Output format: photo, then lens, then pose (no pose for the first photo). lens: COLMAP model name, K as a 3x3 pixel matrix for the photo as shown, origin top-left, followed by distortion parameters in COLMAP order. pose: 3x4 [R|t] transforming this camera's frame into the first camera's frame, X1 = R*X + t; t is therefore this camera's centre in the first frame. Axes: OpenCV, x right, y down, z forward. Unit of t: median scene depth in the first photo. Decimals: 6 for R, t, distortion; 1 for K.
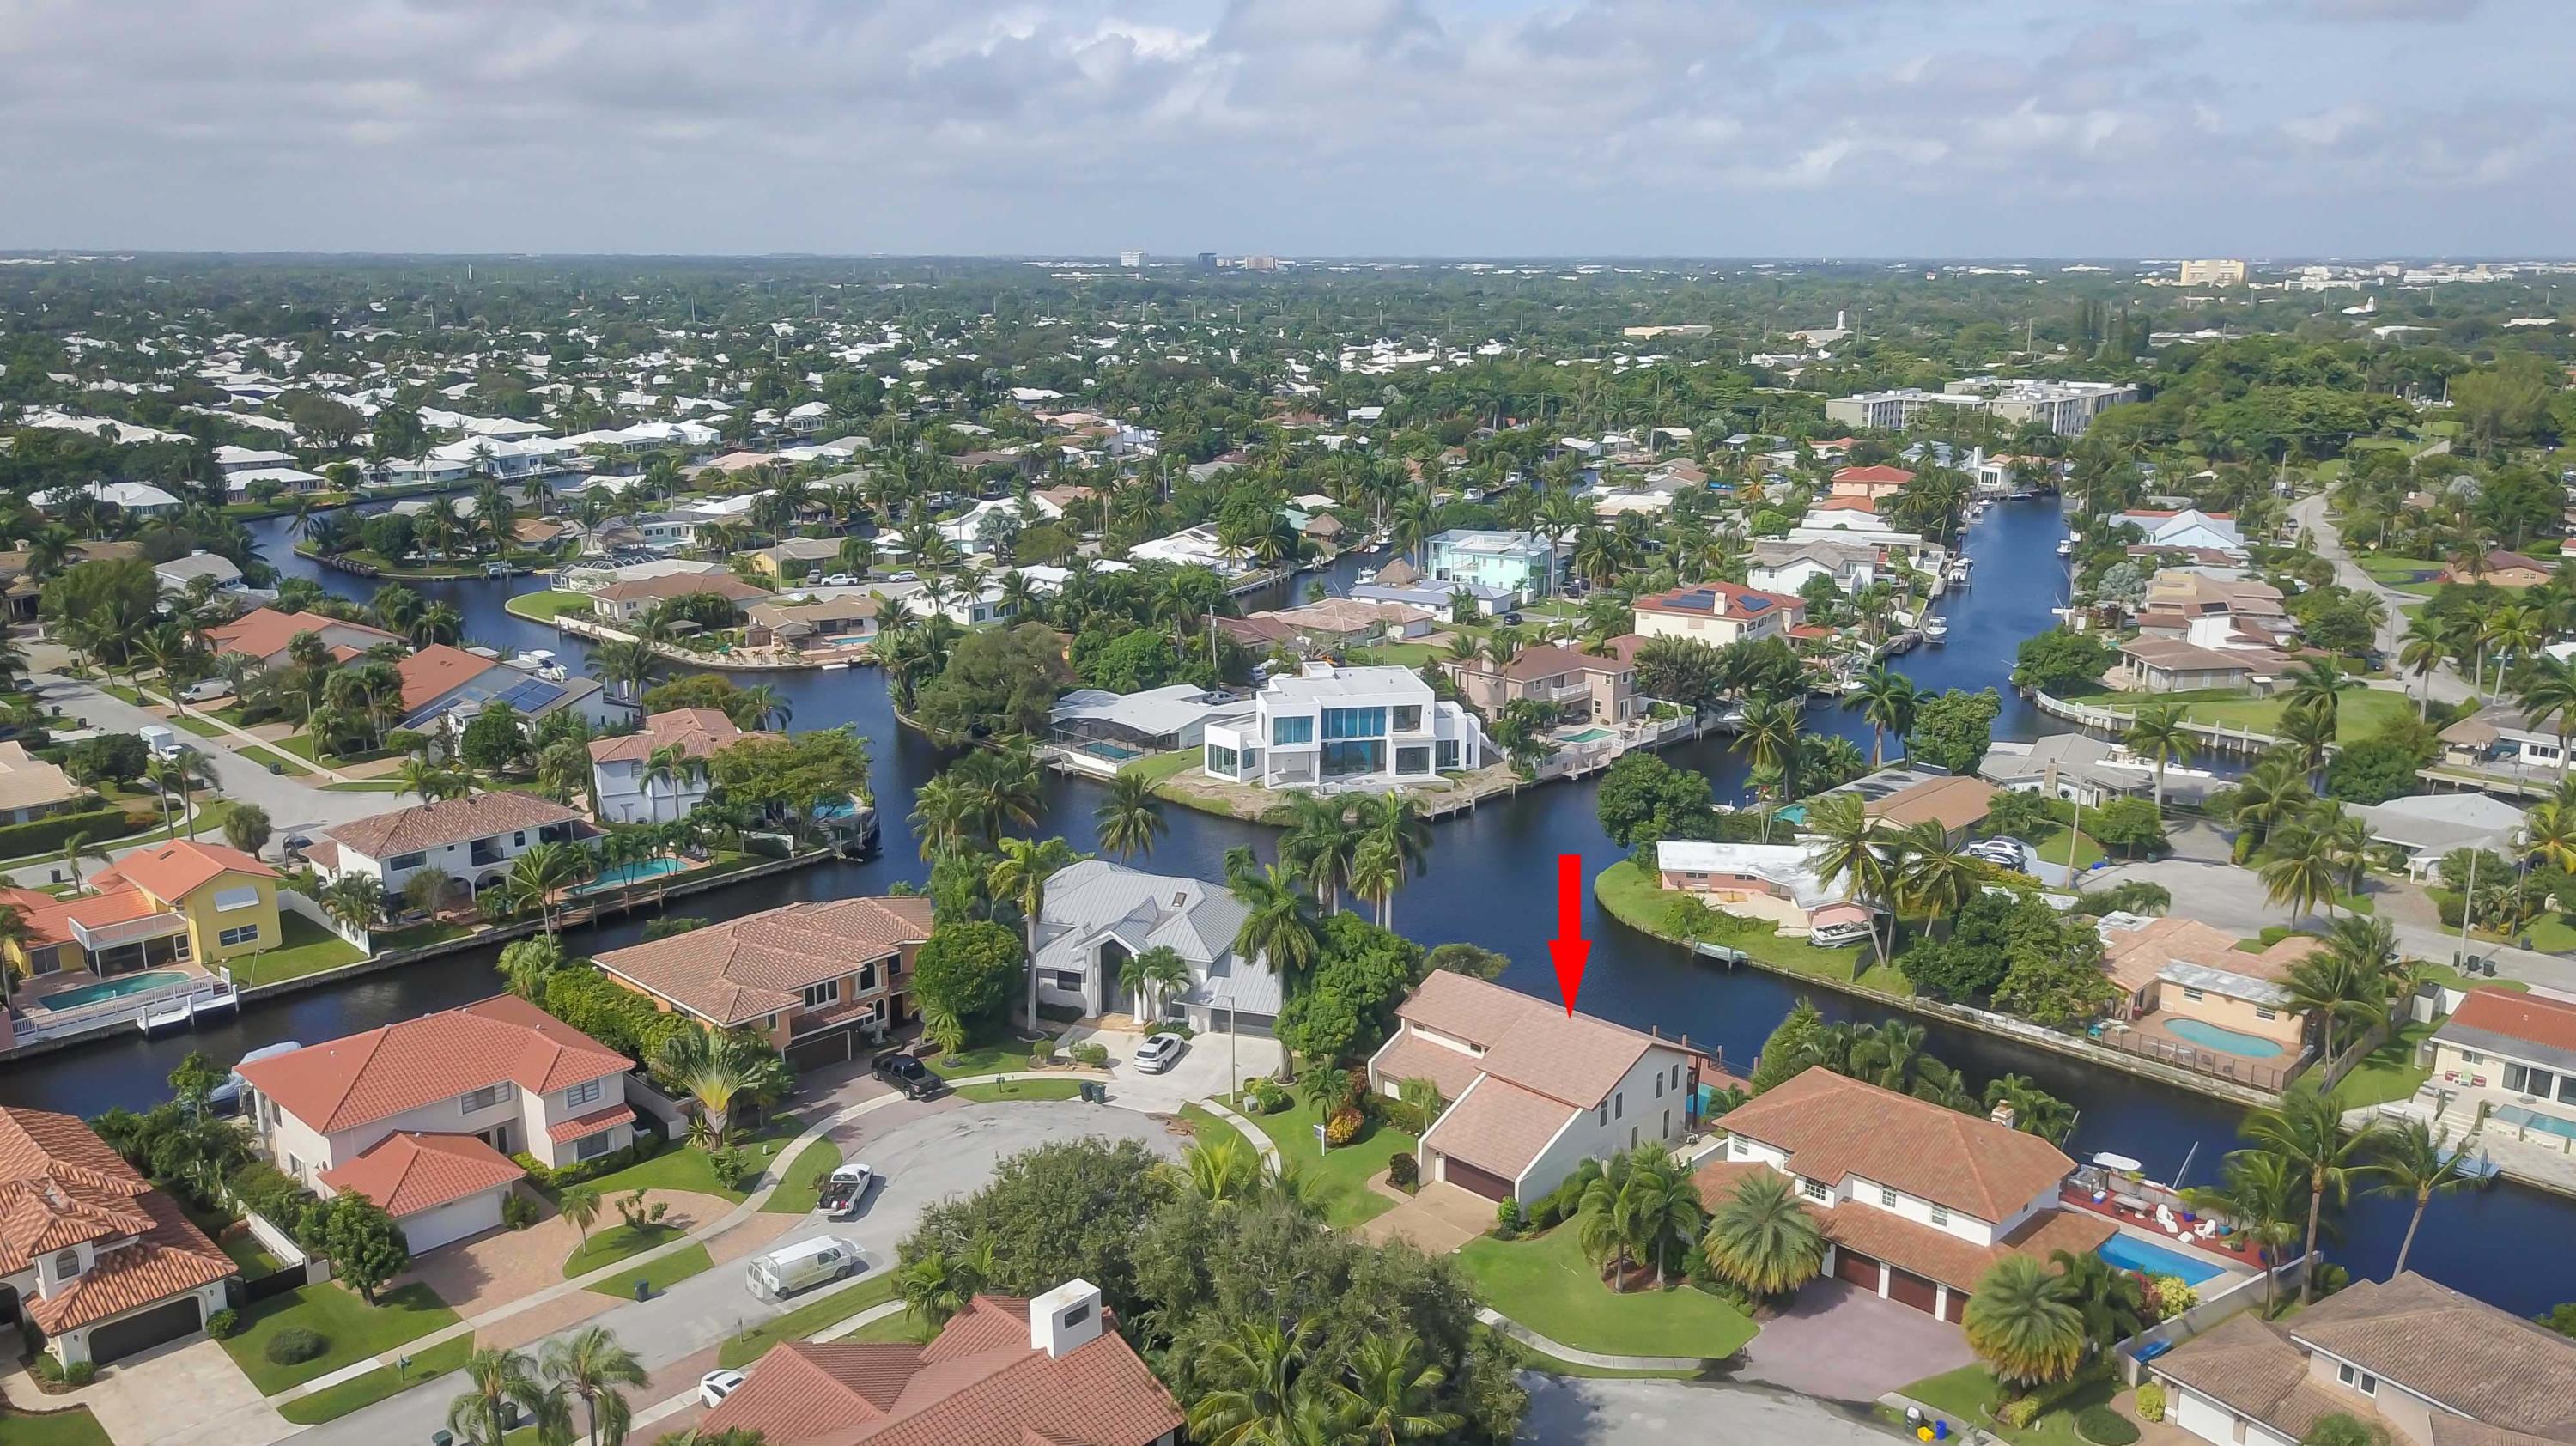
lens RADIAL K [[1989.4, 0, 1288.0], [0, 1989.4, 723.0], [0, 0, 1]] dist [0.014094, 0.006321]
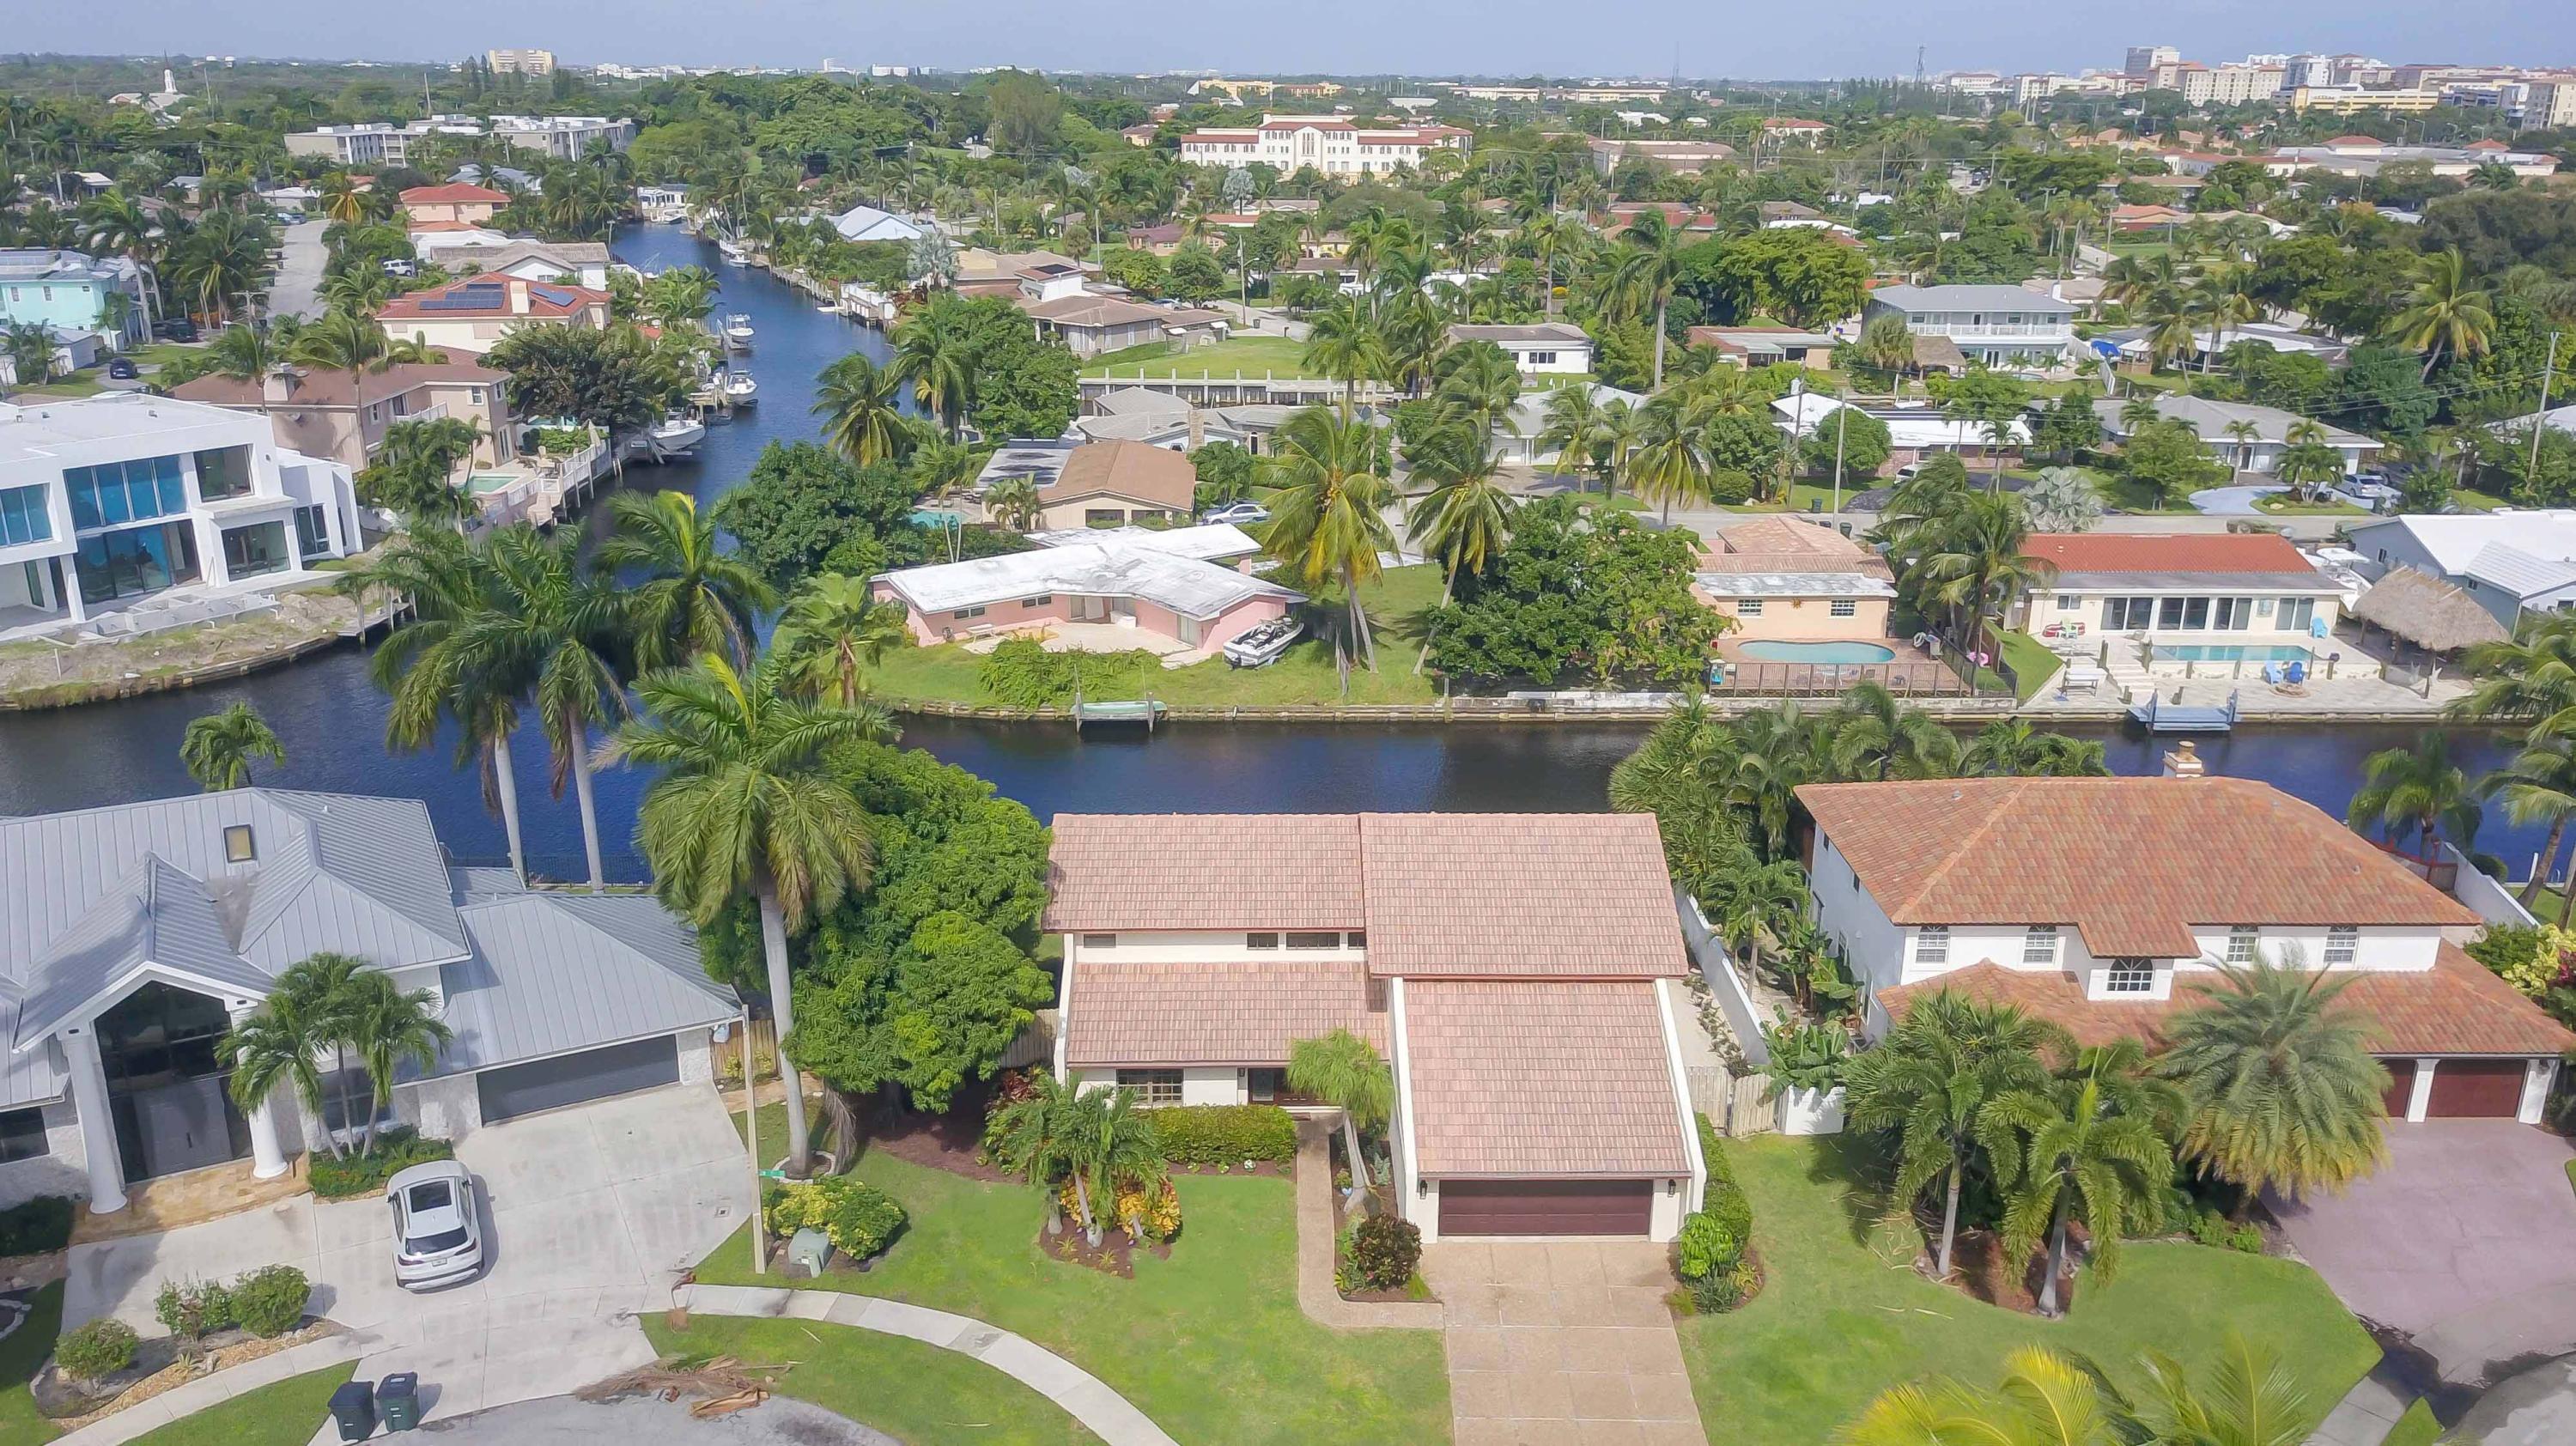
lens RADIAL K [[1989.4, 0, 1288.0], [0, 1989.4, 723.0], [0, 0, 1]] dist [0.014094, 0.006321]
pose [[0.691779, -0.214502, 0.689515, -0.182574], [0.156766, 0.976701, 0.146561, 0.041978], [-0.704888, 0.006705, 0.709287, 0.590723]]
